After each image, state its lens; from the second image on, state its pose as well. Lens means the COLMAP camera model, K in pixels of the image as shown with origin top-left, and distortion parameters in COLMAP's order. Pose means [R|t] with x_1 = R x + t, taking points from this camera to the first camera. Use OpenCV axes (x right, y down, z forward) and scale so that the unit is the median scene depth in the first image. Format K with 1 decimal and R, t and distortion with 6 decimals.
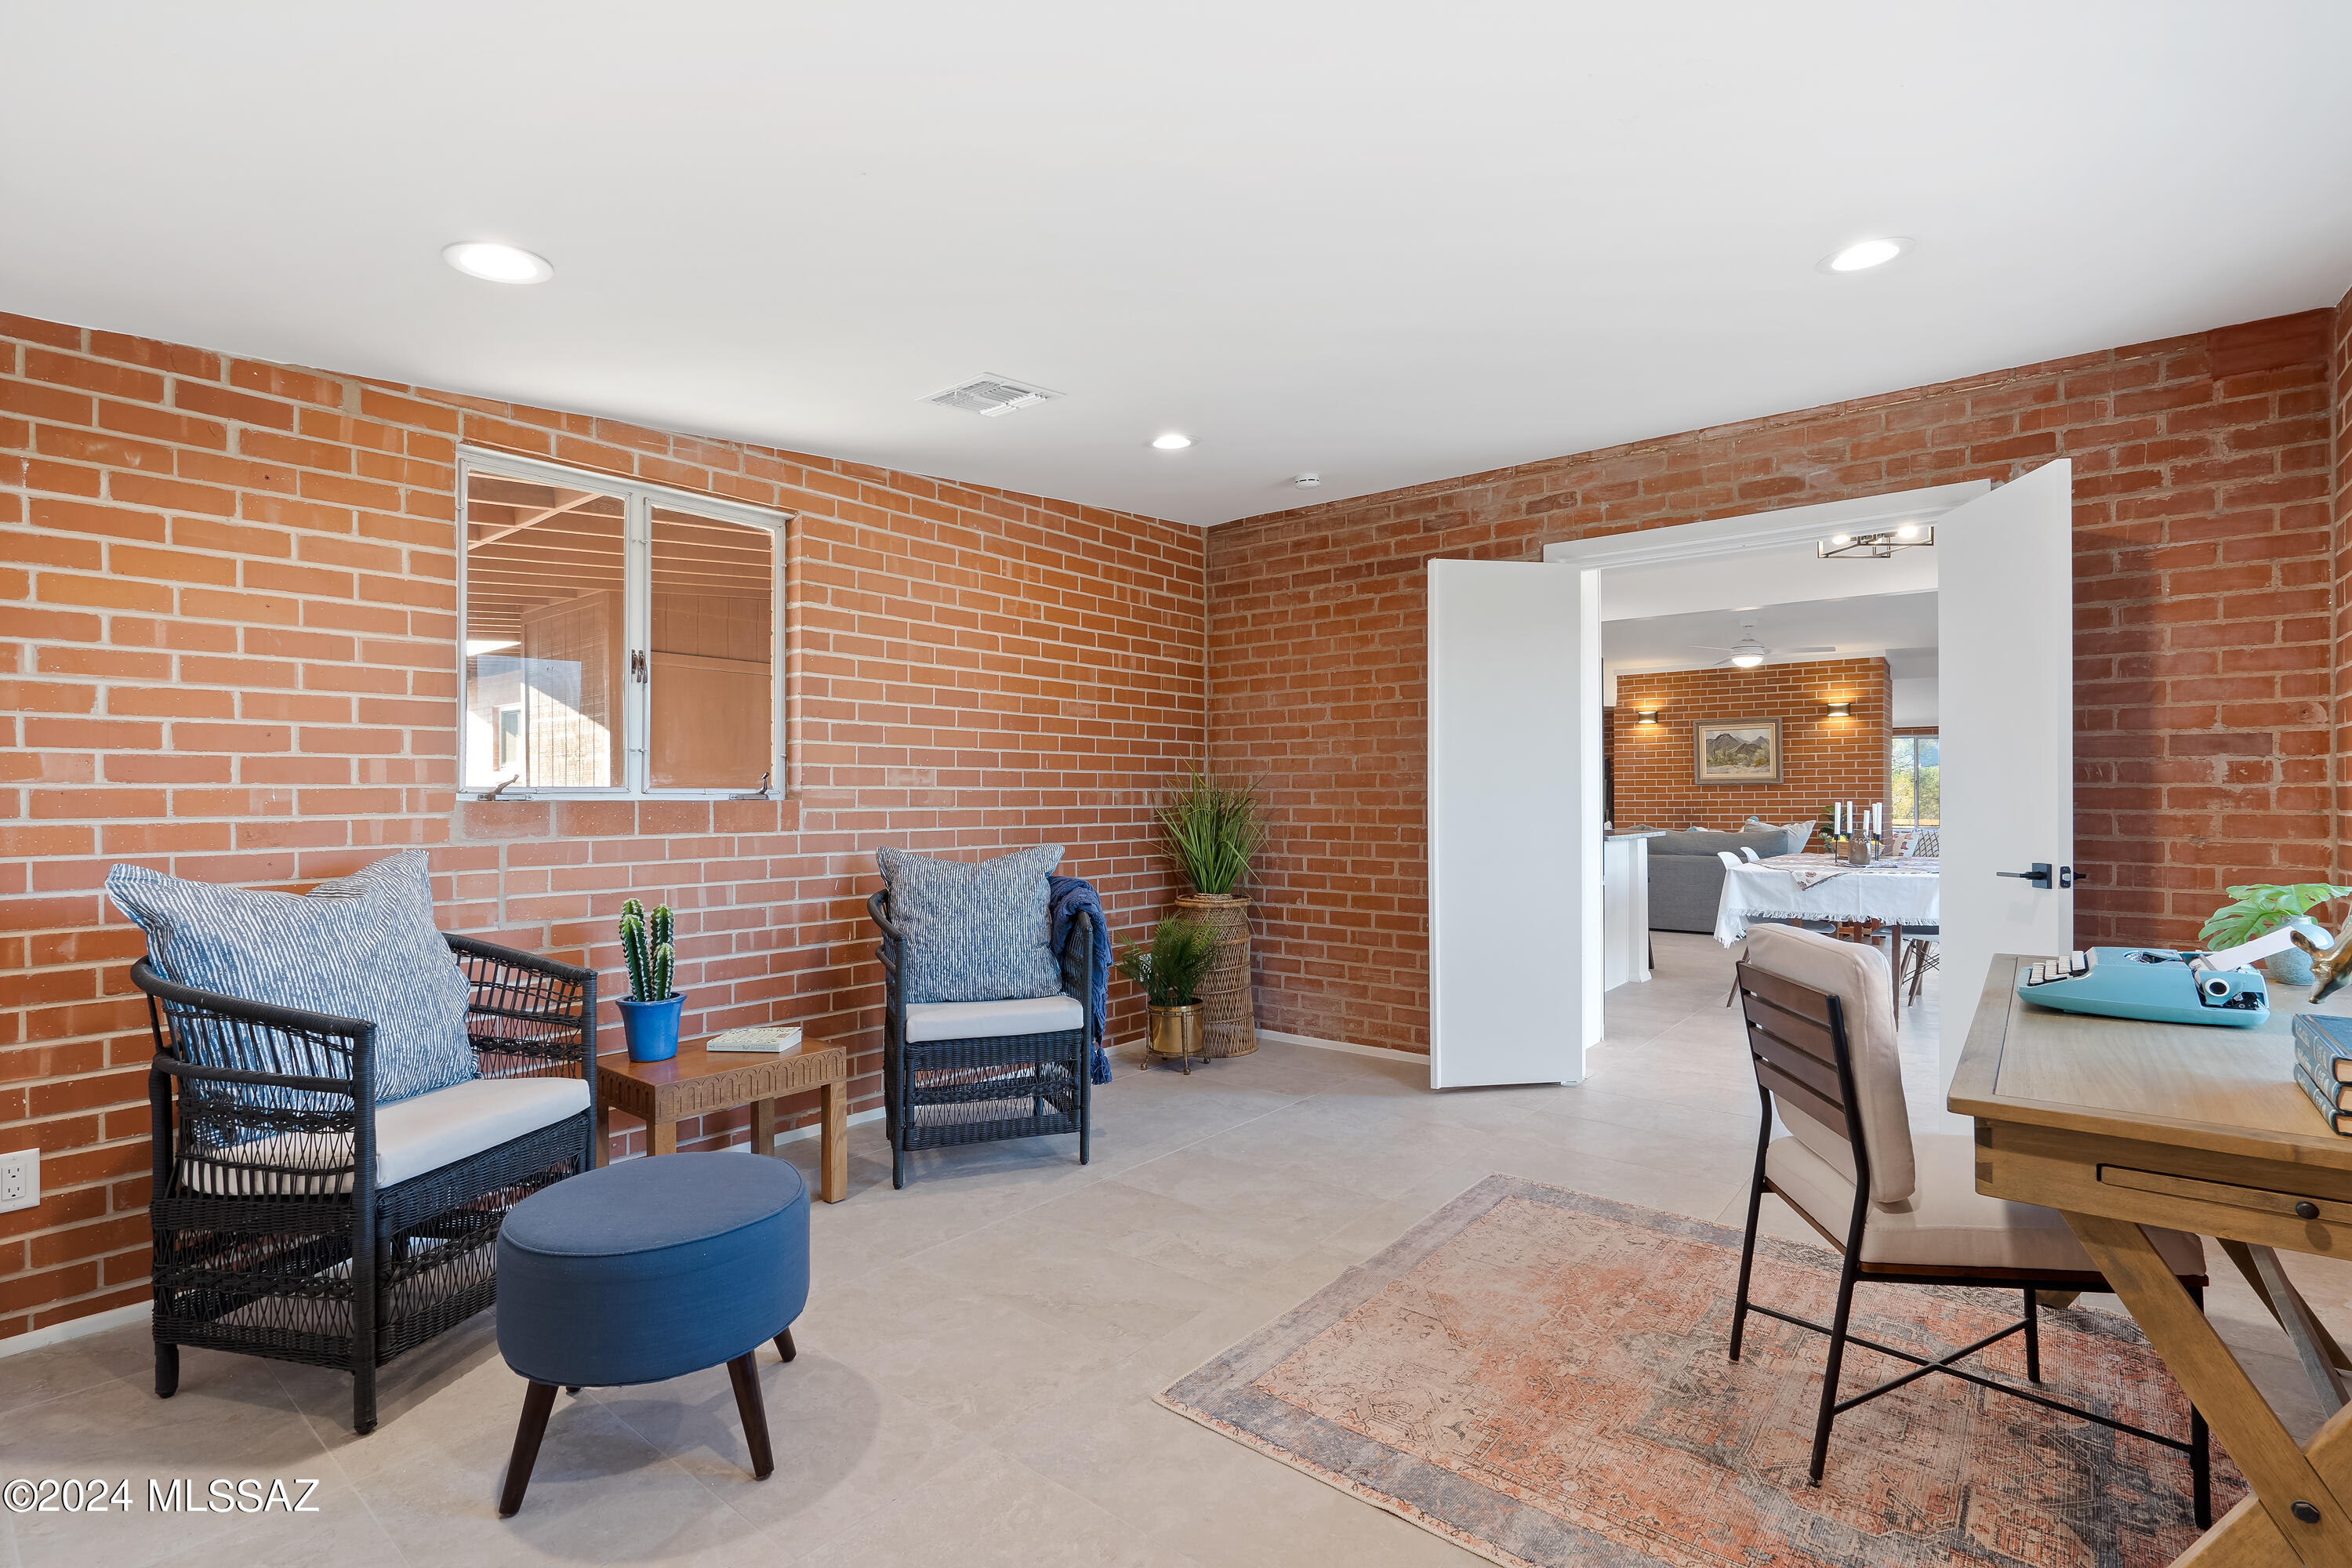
lens RADIAL K [[1095.9, 0, 1172.2], [0, 1095.9, 791.0], [0, 0, 1]] dist [-0.001051, 0.000491]
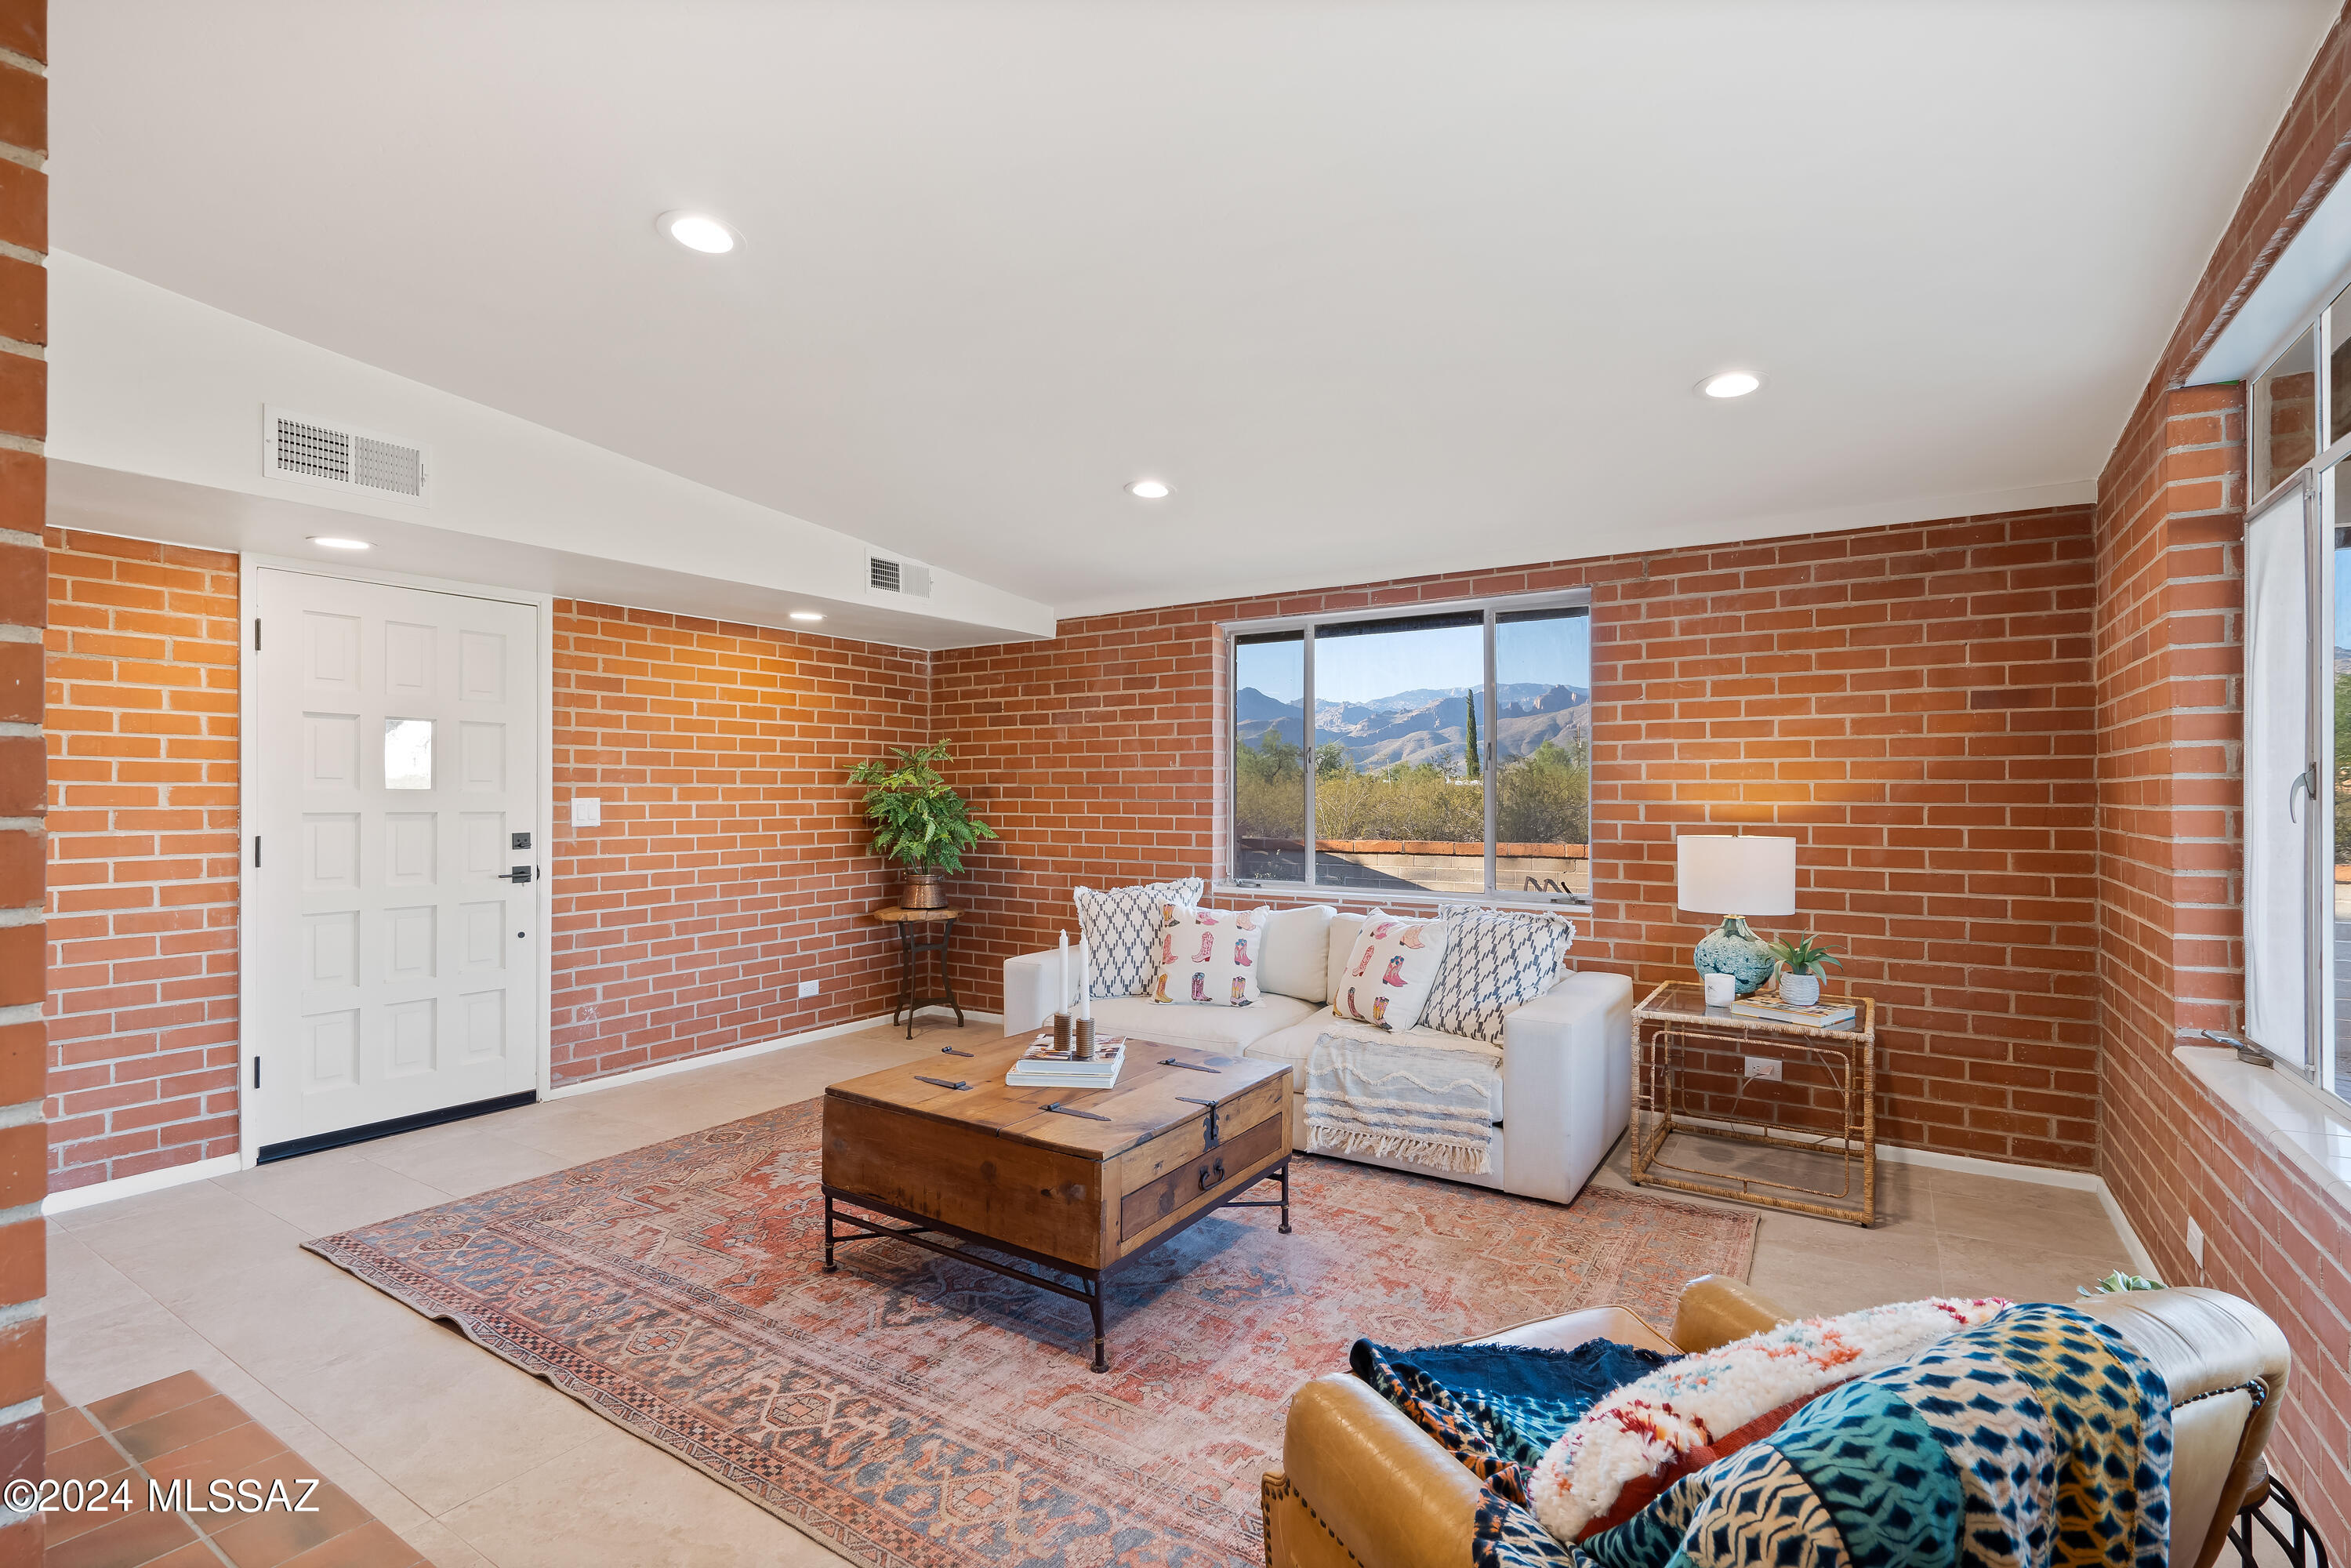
lens RADIAL K [[1095.0, 0, 1183.2], [0, 1095.0, 784.8], [0, 0, 1]] dist [-0.008409, 0.000939]
pose [[0.992826, 0.000228, 0.119567, 0.735398], [0.000076, 0.999997, -0.002542, 0.004471], [-0.119567, 0.002533, 0.992823, 0.921275]]
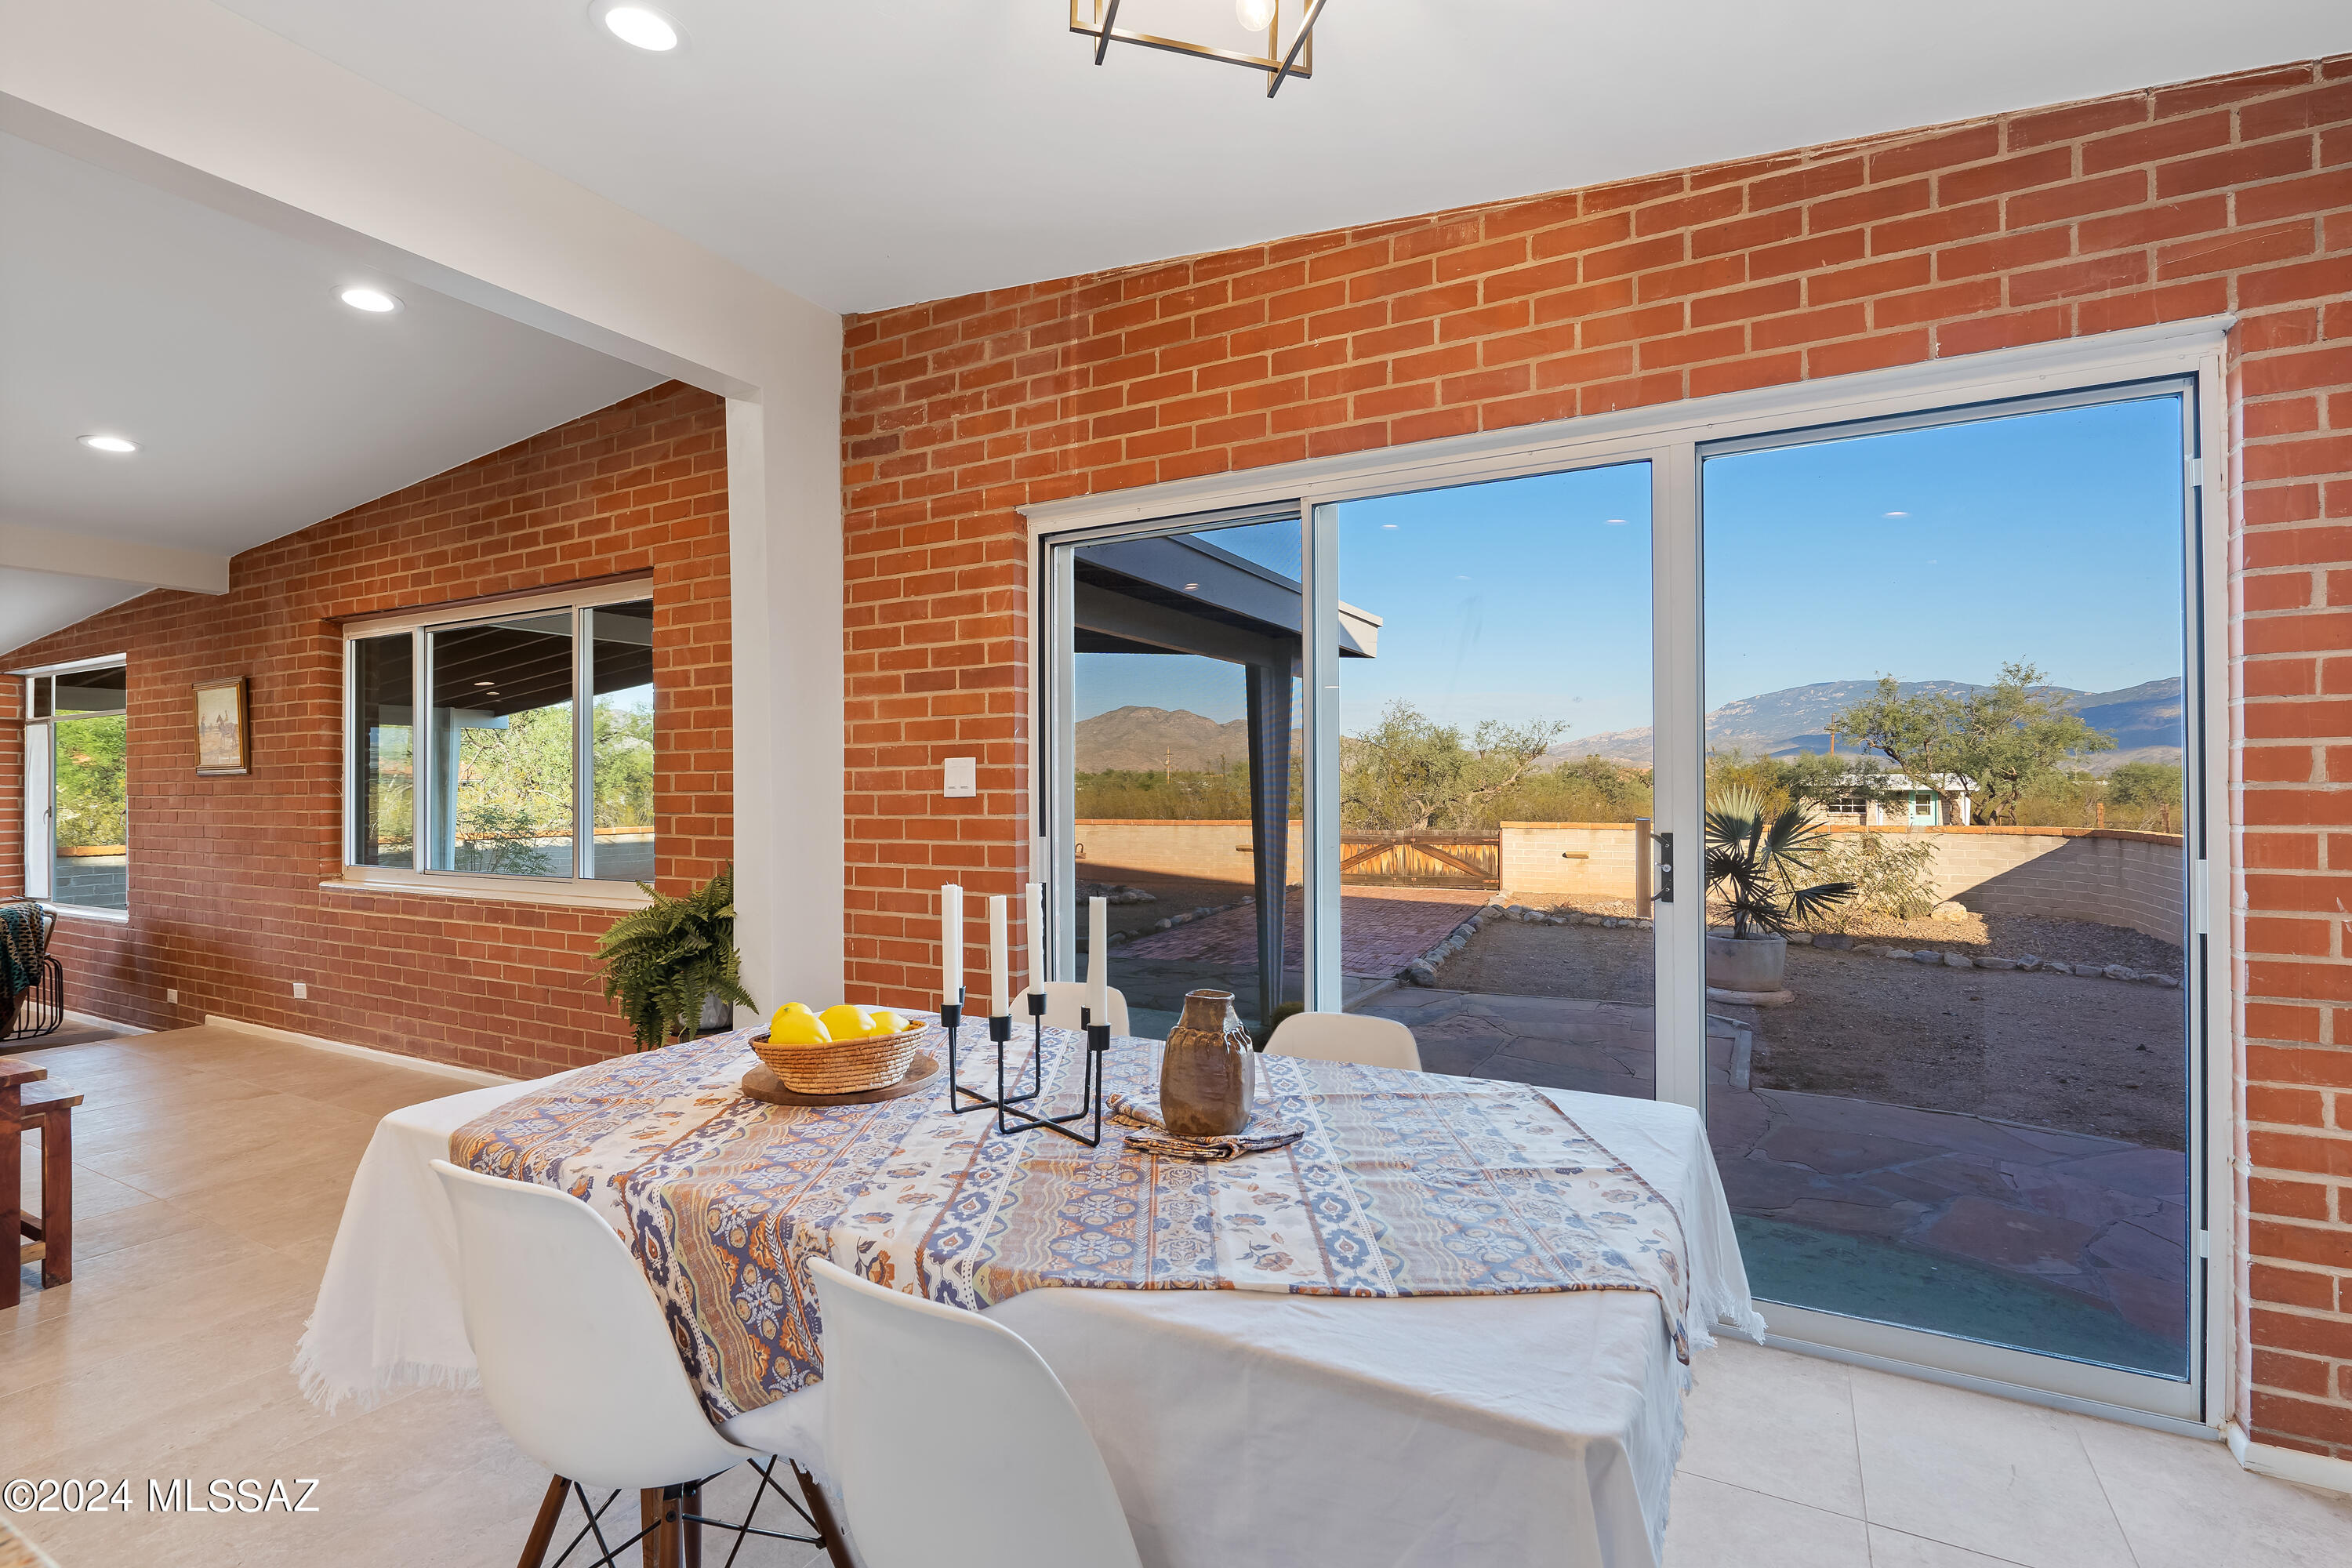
lens RADIAL K [[1095.4, 0, 1183.7], [0, 1095.4, 784.8], [0, 0, 1]] dist [-0.008409, 0.000939]
pose [[-0.184001, 0.008493, 0.982889, 0.183999], [0.000269, 0.999963, -0.008590, -0.007285], [-0.982926, -0.001317, -0.183996, 0.534400]]
